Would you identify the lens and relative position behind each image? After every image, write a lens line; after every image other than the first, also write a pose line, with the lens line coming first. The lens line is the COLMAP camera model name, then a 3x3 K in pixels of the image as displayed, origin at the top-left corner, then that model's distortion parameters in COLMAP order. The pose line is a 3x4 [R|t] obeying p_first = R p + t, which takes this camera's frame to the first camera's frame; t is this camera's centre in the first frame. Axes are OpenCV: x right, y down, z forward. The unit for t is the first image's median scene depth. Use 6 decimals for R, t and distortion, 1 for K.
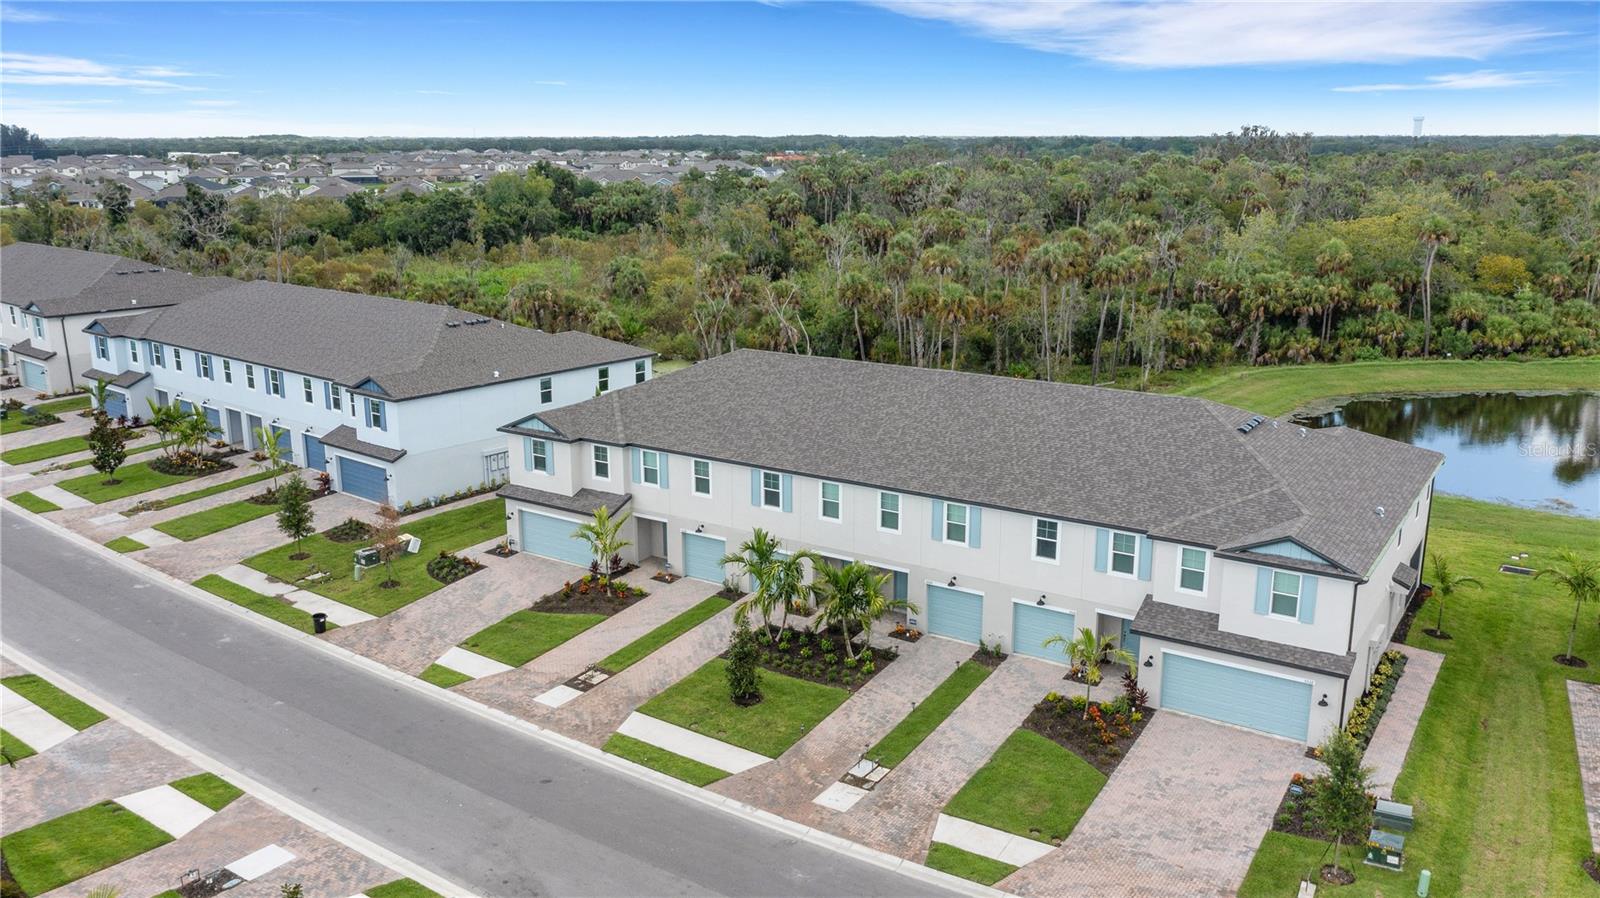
lens RADIAL K [[1248.9, 0, 800.0], [0, 1248.9, 449.0], [0, 0, 1]] dist [-0.001657, 0.001439]
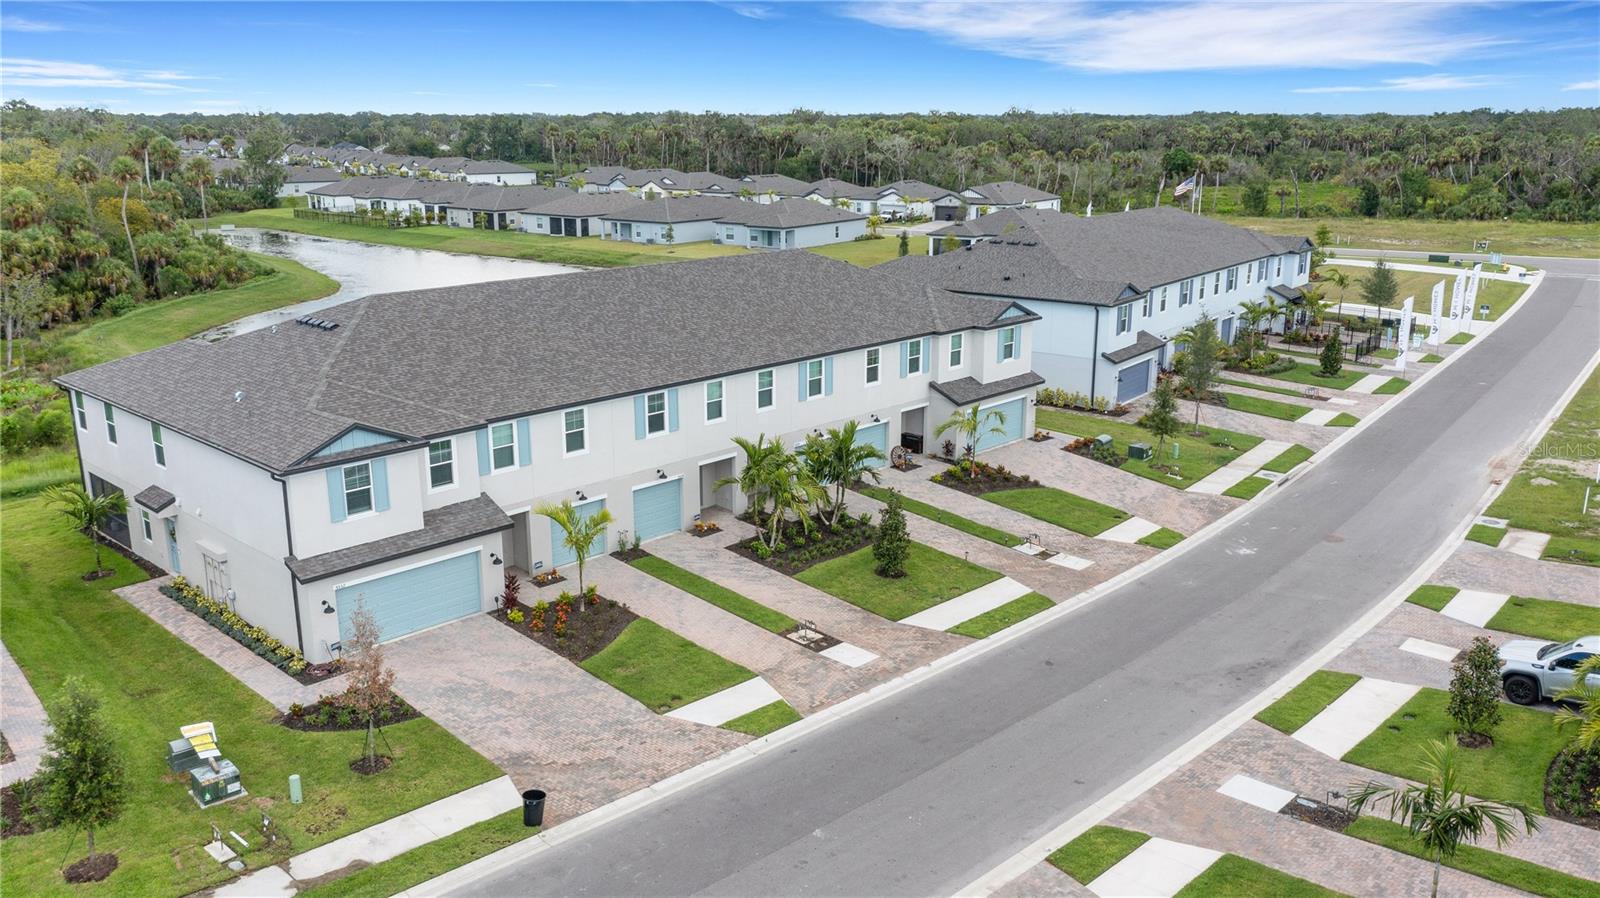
lens RADIAL K [[1317.0, 0, 800.0], [0, 1317.0, 449.0], [0, 0, 1]] dist [0.169514, 0.001305]
pose [[0.140799, -0.262918, 0.954489, -1.018231], [0.202391, 0.951377, 0.232206, -0.156657], [-0.969130, 0.160486, 0.187165, 0.817450]]
